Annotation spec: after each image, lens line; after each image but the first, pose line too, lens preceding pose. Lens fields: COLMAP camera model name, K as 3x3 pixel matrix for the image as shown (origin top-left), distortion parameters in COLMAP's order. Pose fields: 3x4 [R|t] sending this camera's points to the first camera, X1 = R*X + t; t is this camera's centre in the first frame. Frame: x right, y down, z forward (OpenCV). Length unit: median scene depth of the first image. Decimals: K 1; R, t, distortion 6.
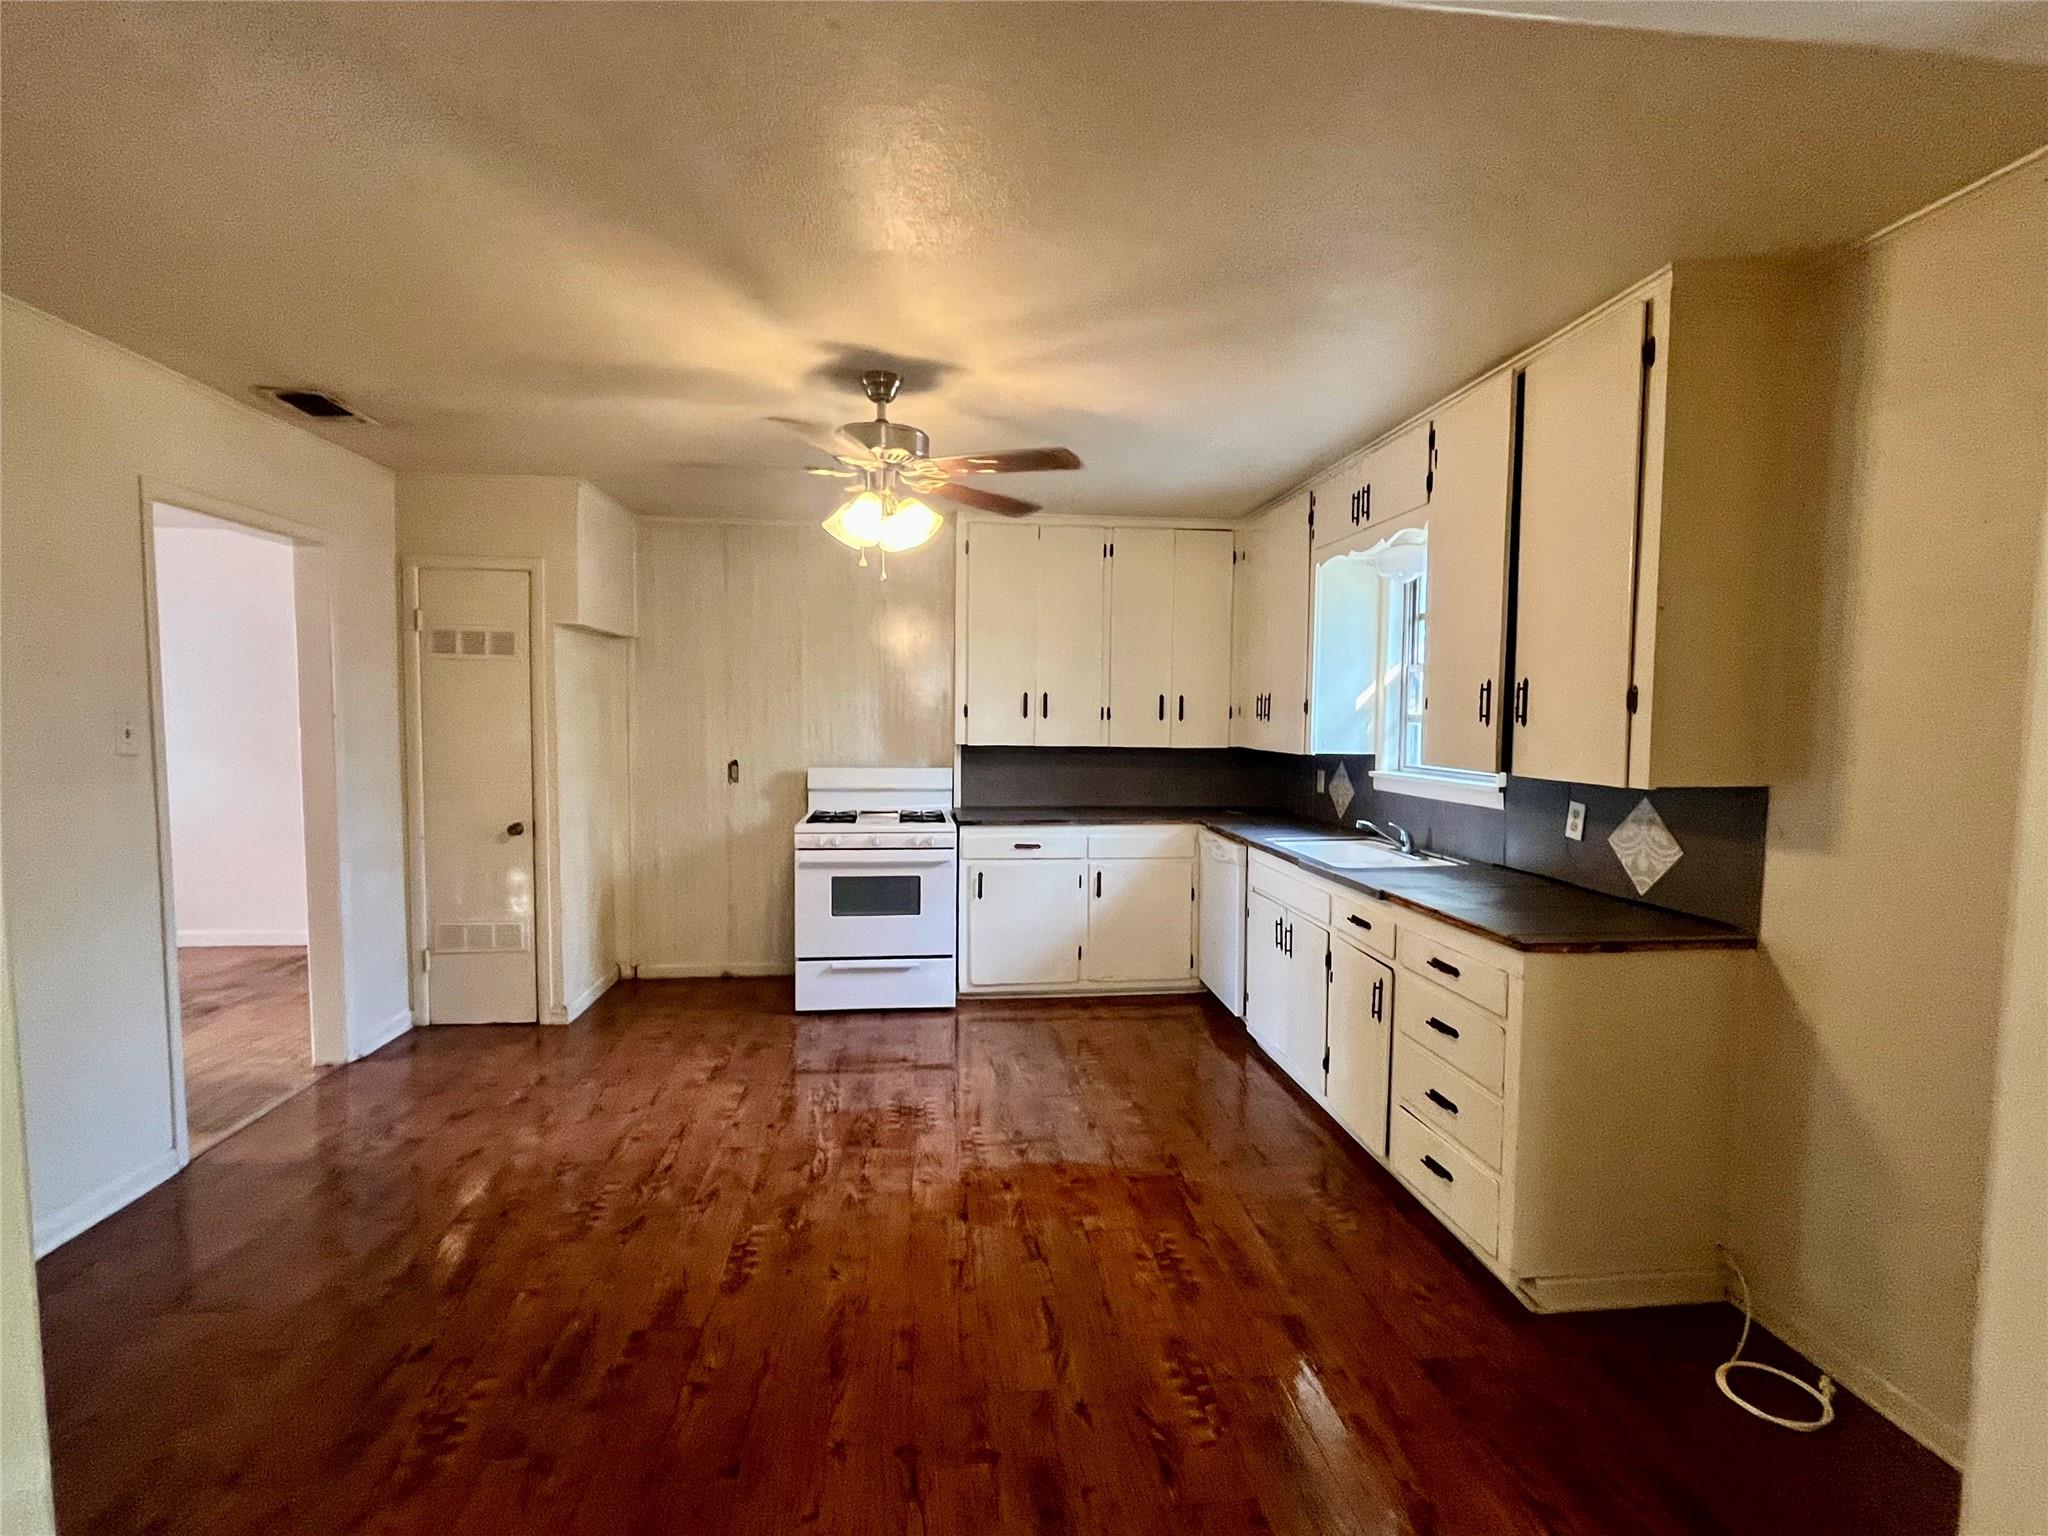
lens RADIAL K [[935.0, 0, 1022.7], [0, 935.0, 777.6], [0, 0, 1]] dist [0.001175, -0.000585]
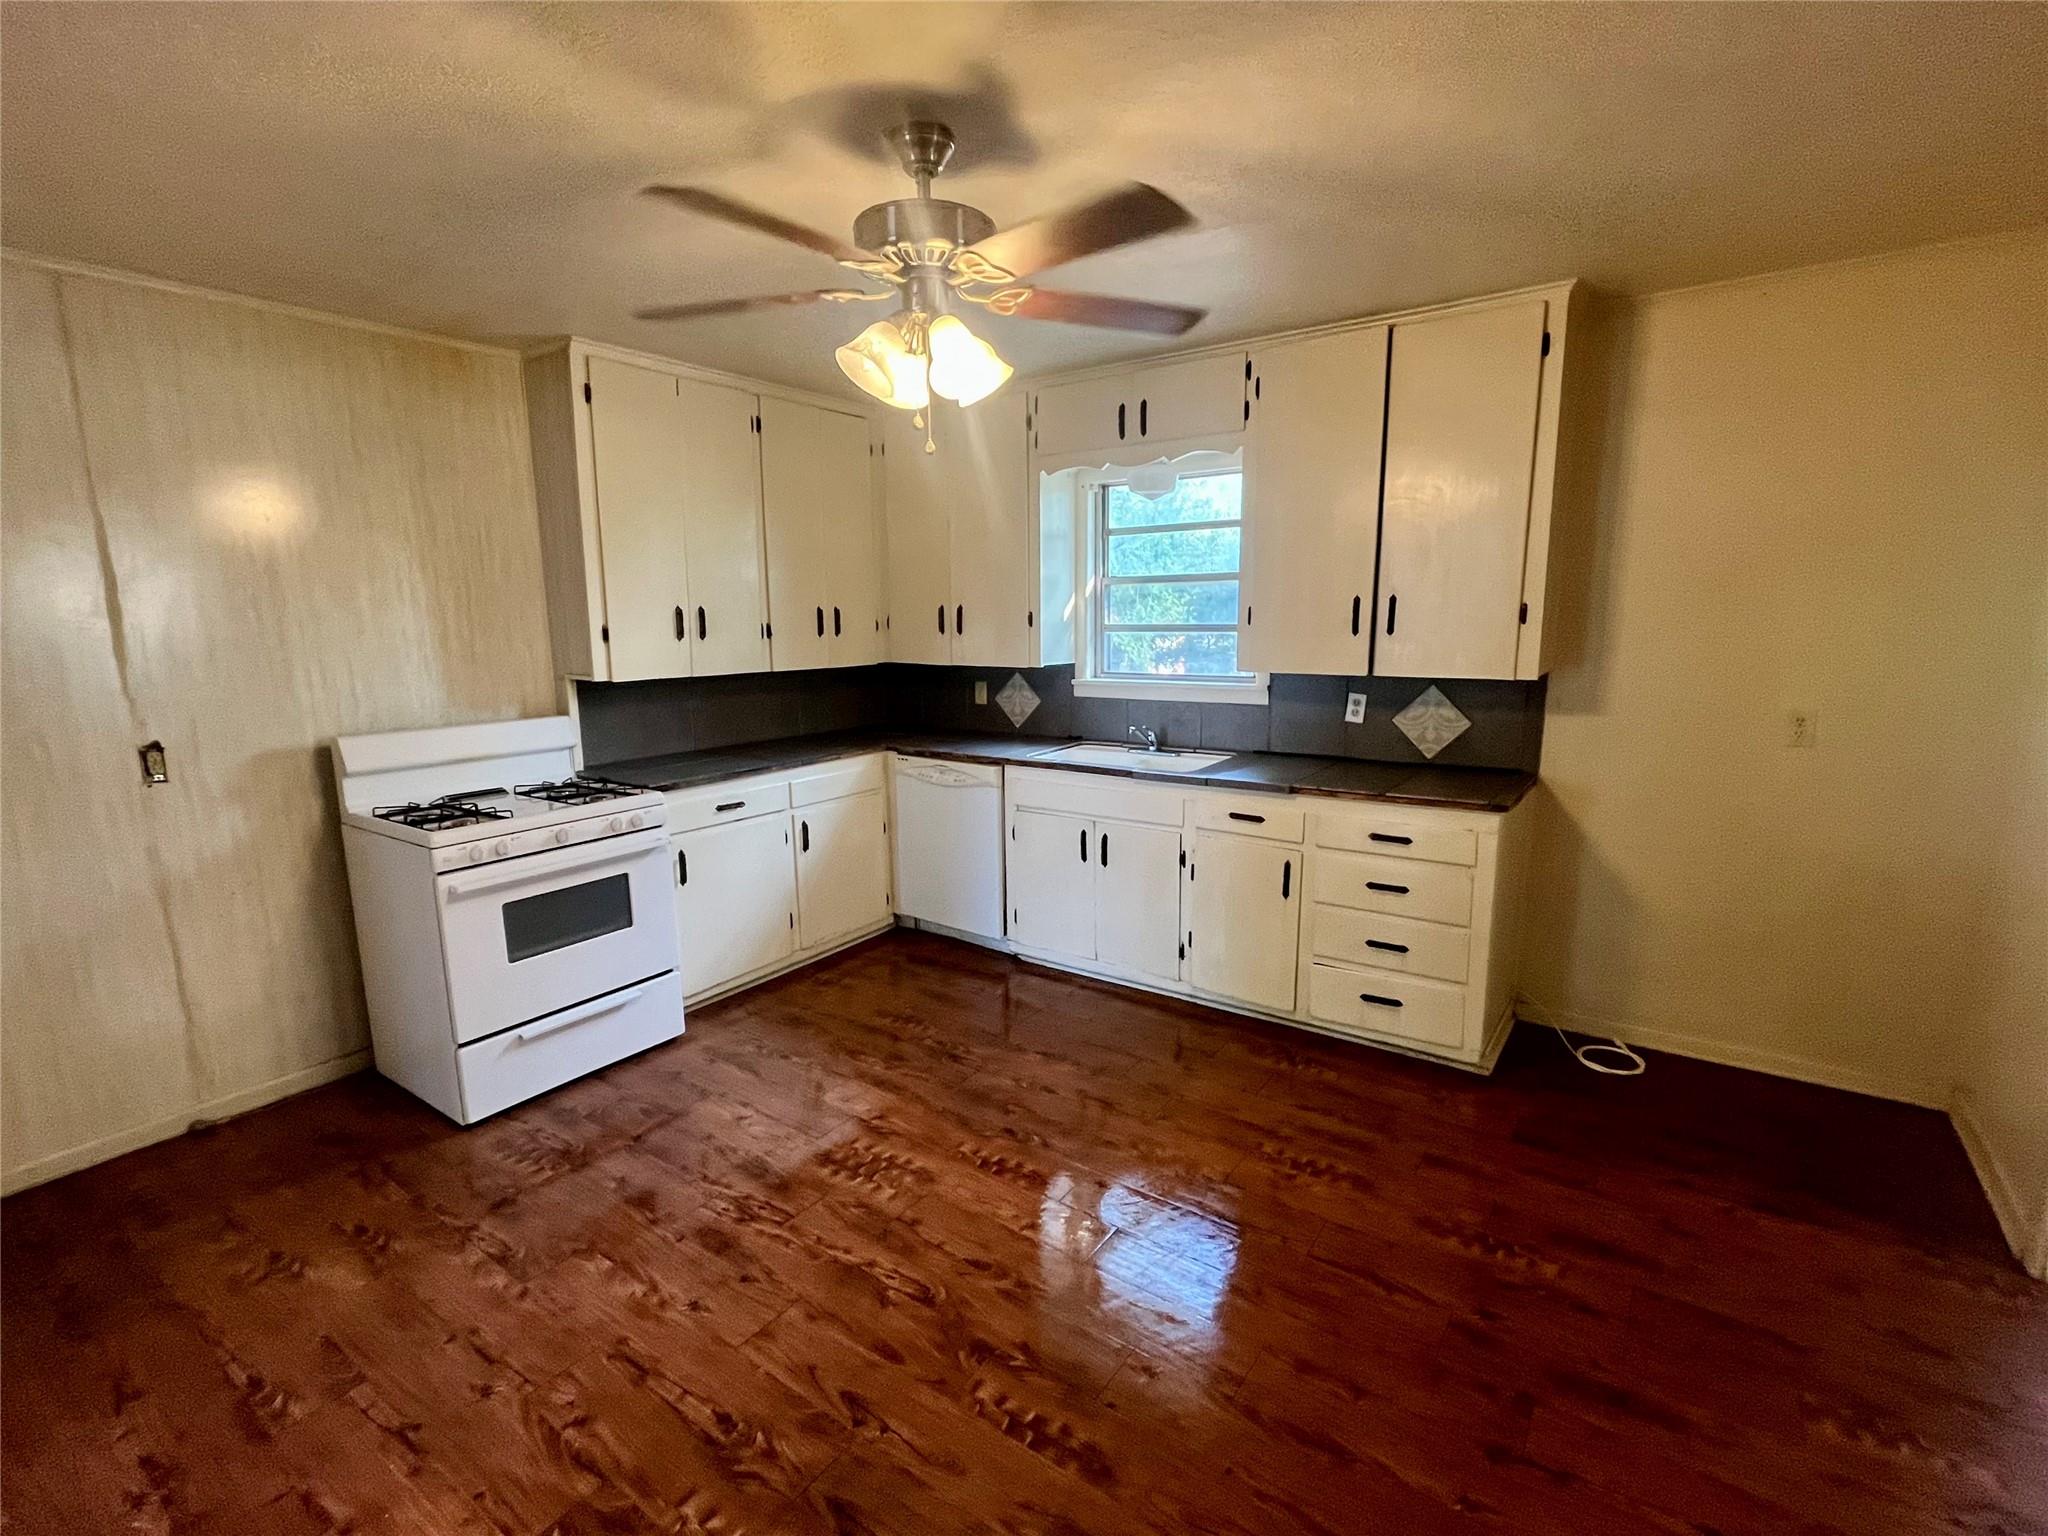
lens RADIAL K [[935.0, 0, 1022.7], [0, 935.0, 777.6], [0, 0, 1]] dist [0.001175, -0.000585]
pose [[0.668635, -0.147086, 0.728898, -0.449424], [0.069574, 0.988316, 0.135612, -0.044224], [-0.740328, -0.039962, 0.671057, 0.333089]]
